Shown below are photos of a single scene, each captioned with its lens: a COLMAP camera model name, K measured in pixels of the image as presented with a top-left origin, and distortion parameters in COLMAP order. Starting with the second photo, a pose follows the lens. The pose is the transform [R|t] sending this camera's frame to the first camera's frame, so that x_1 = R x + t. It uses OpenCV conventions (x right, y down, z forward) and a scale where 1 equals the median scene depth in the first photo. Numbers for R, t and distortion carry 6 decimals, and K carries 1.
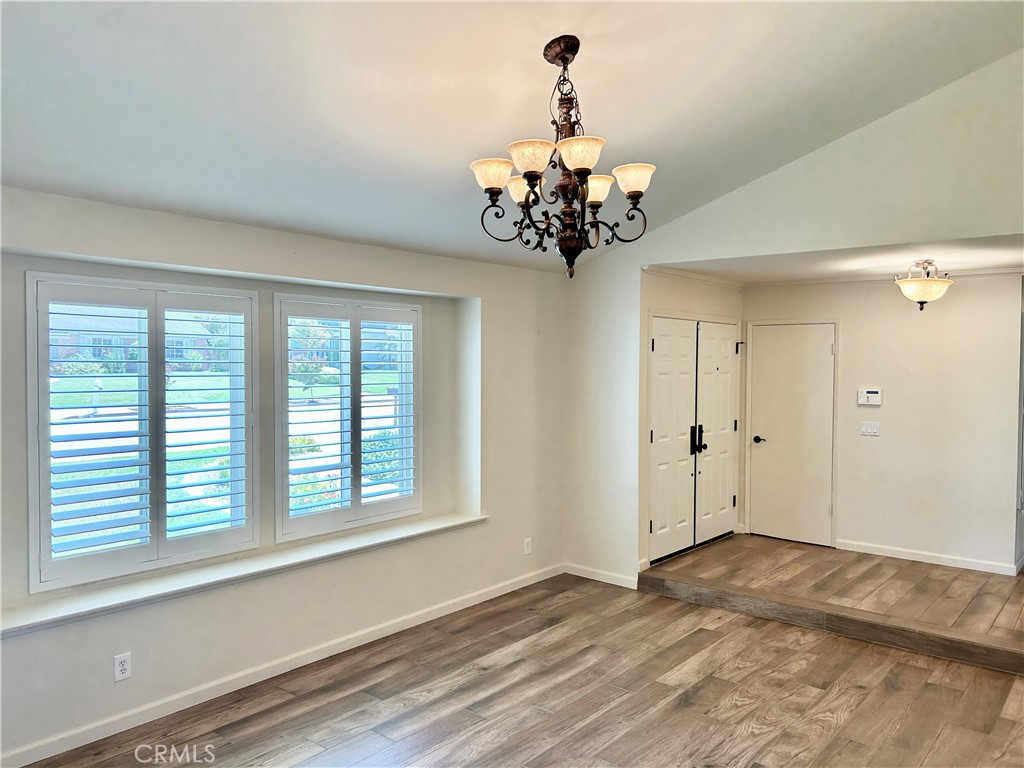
lens RADIAL K [[775.7, 0, 512.0], [0, 775.7, 384.0], [0, 0, 1]] dist [0.053277, 0.002620]
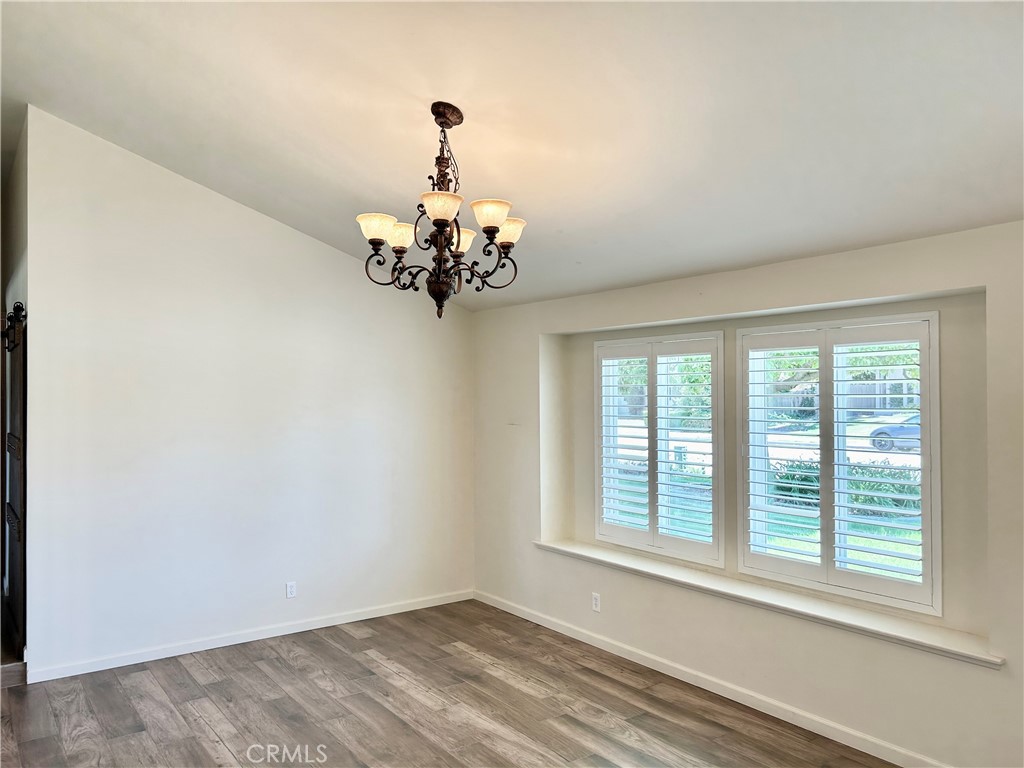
lens RADIAL K [[775.7, 0, 512.0], [0, 775.7, 384.0], [0, 0, 1]] dist [0.053277, 0.002620]
pose [[-0.243155, -0.018712, -0.969807, 0.854687], [-0.023851, 0.999627, -0.013307, -0.024861], [0.969694, 0.019895, -0.243511, 1.055267]]
